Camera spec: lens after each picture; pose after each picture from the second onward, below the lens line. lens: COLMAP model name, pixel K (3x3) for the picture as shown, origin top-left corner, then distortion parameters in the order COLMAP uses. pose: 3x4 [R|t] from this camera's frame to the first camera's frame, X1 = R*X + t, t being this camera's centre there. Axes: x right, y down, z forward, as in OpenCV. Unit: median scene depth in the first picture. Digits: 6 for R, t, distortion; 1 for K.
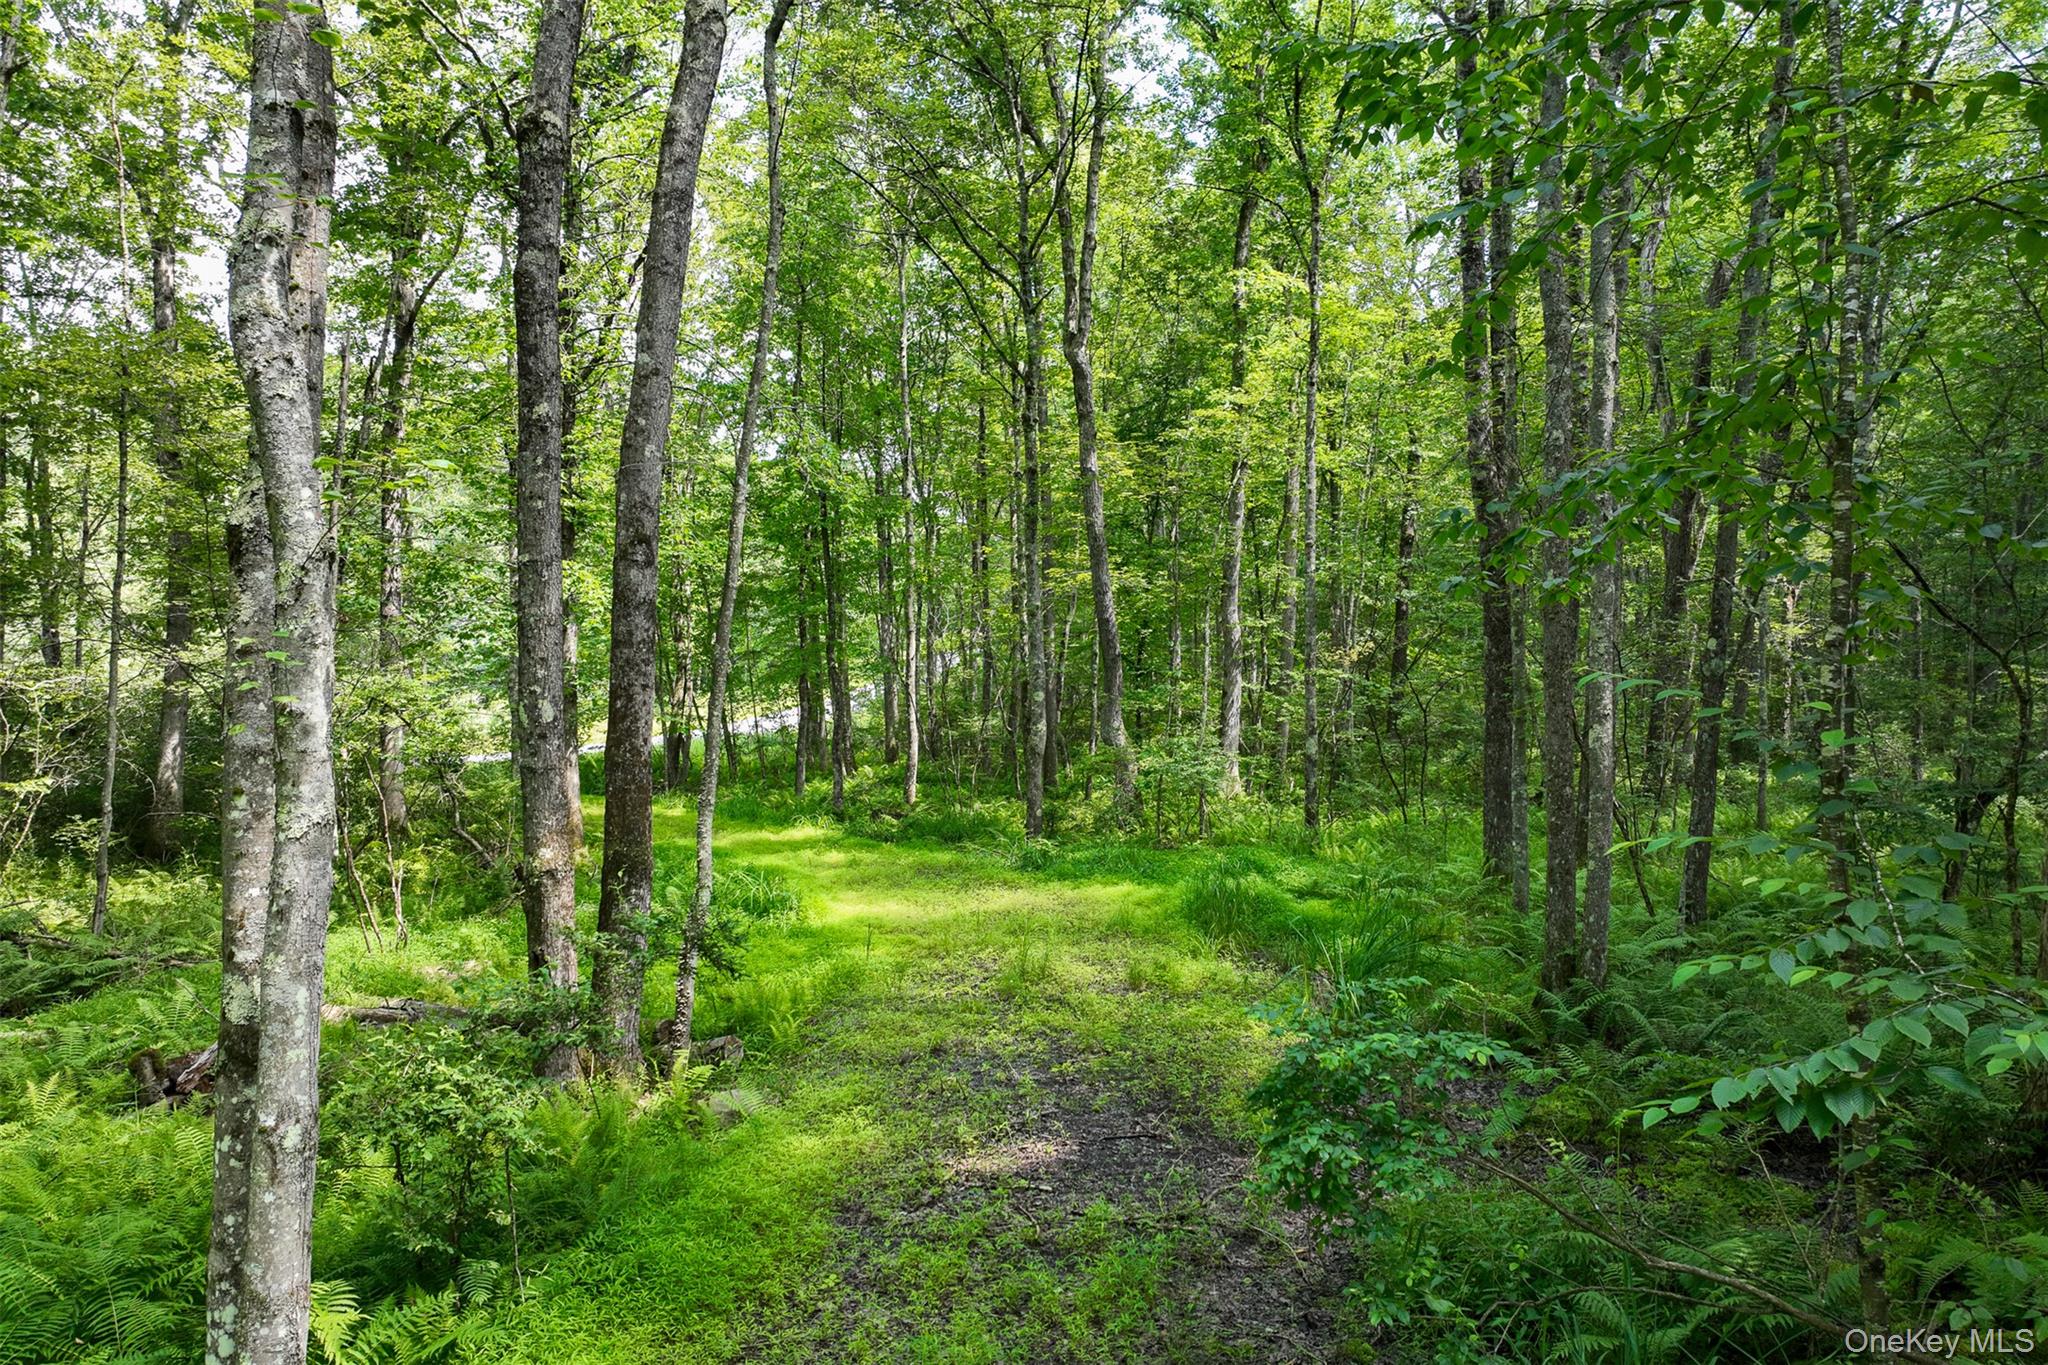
lens RADIAL K [[1425.6, 0, 1019.7], [0, 1425.6, 689.1], [0, 0, 1]] dist [0.008729, 0.000369]
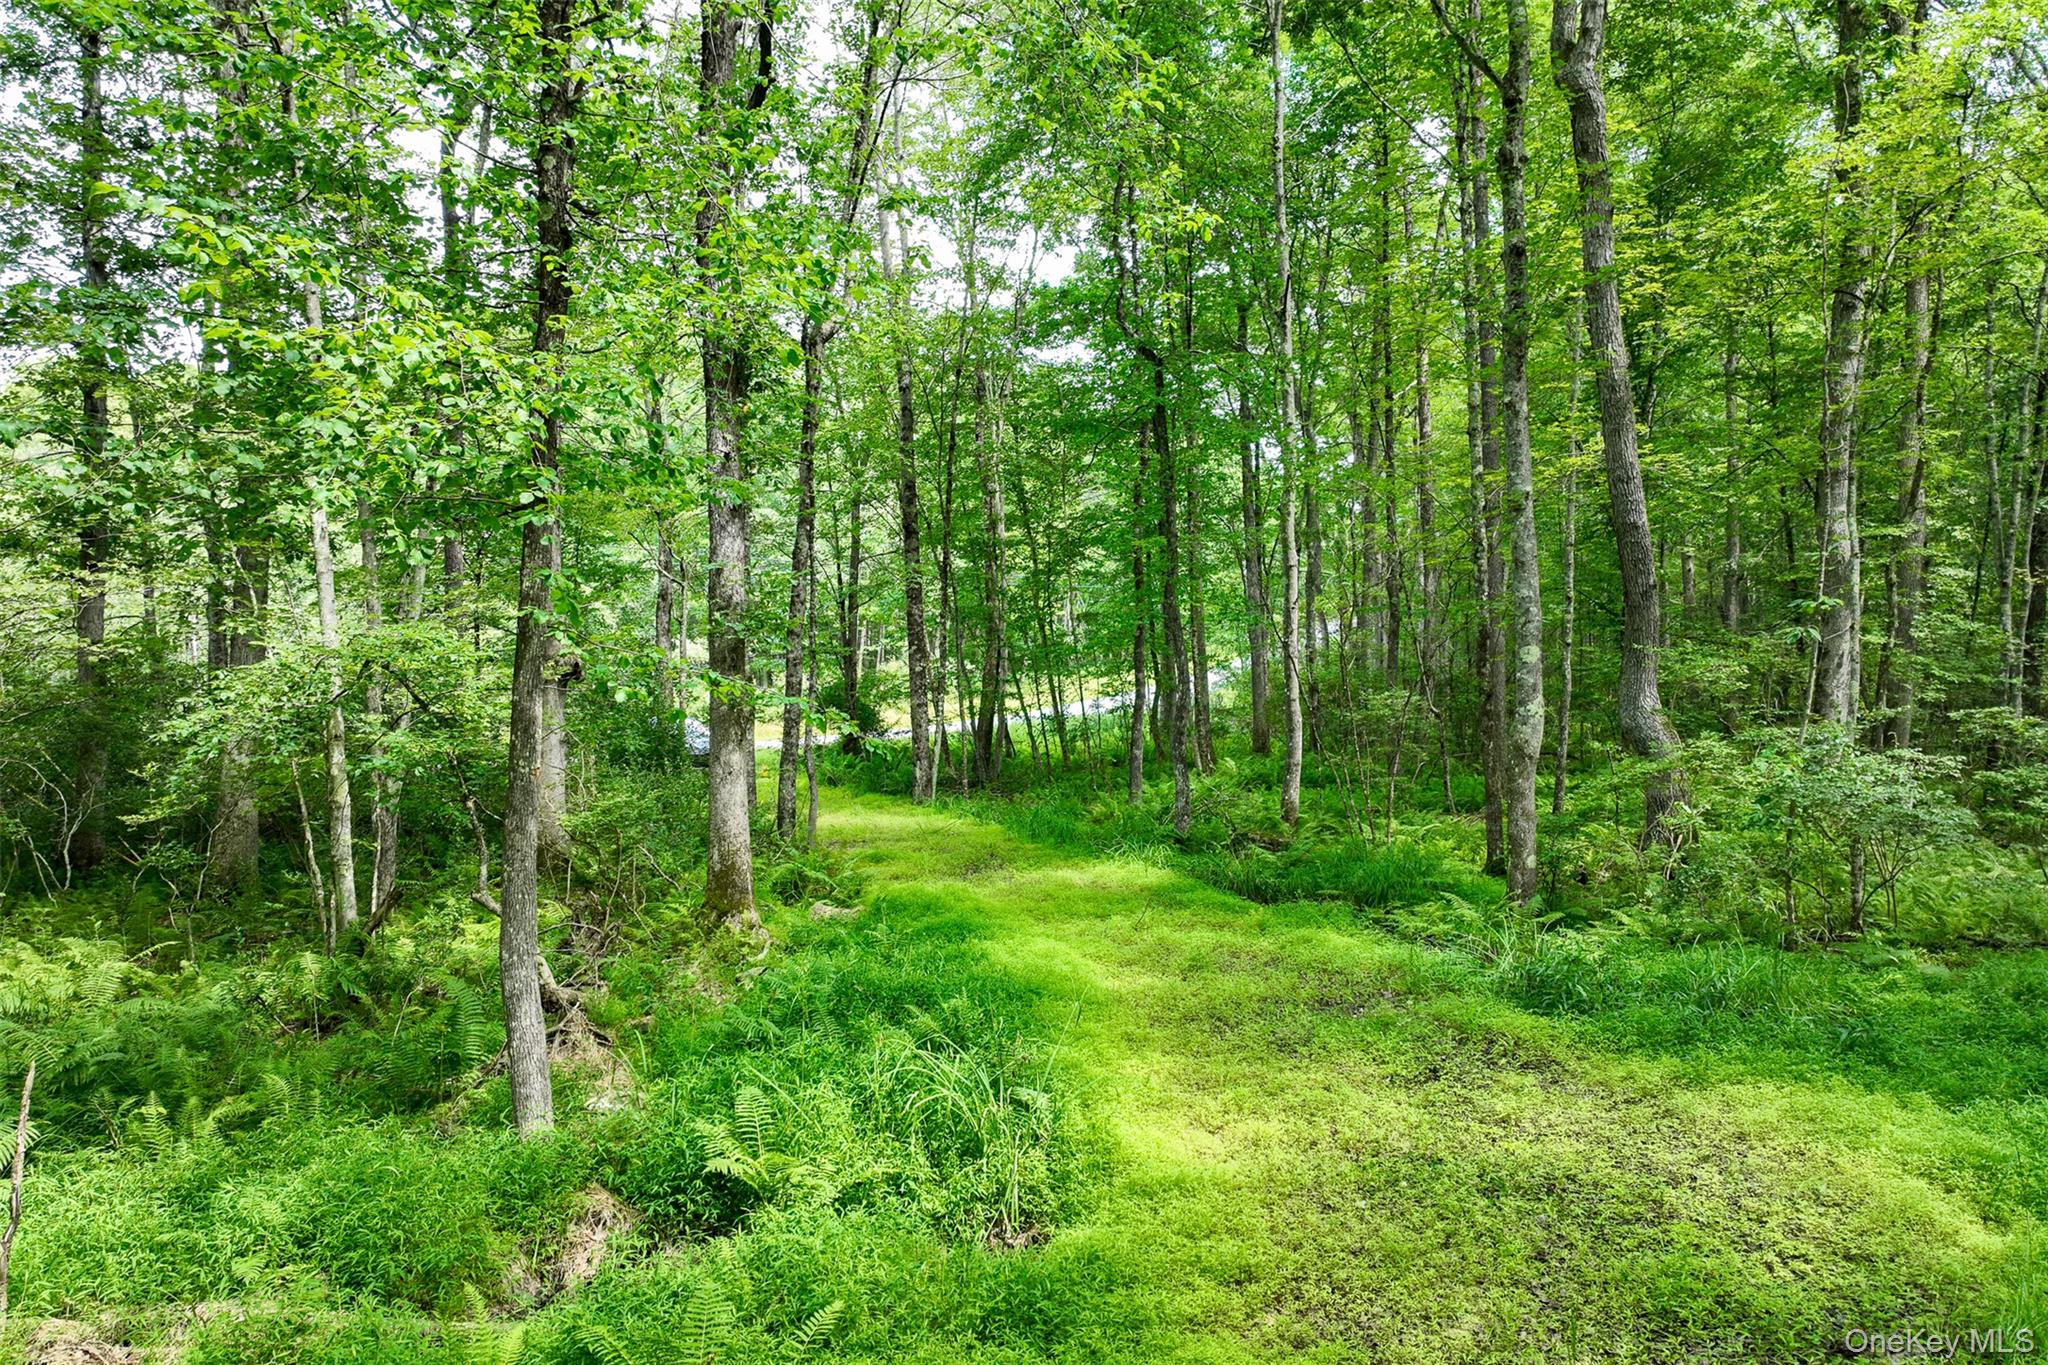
lens RADIAL K [[1425.6, 0, 1018.0], [0, 1425.6, 686.7], [0, 0, 1]] dist [0.008729, 0.000369]
pose [[0.967002, -0.005819, -0.254701, -0.030264], [0.009361, 0.999876, 0.012697, 0.007245], [0.254596, -0.014662, 0.966936, 0.320382]]
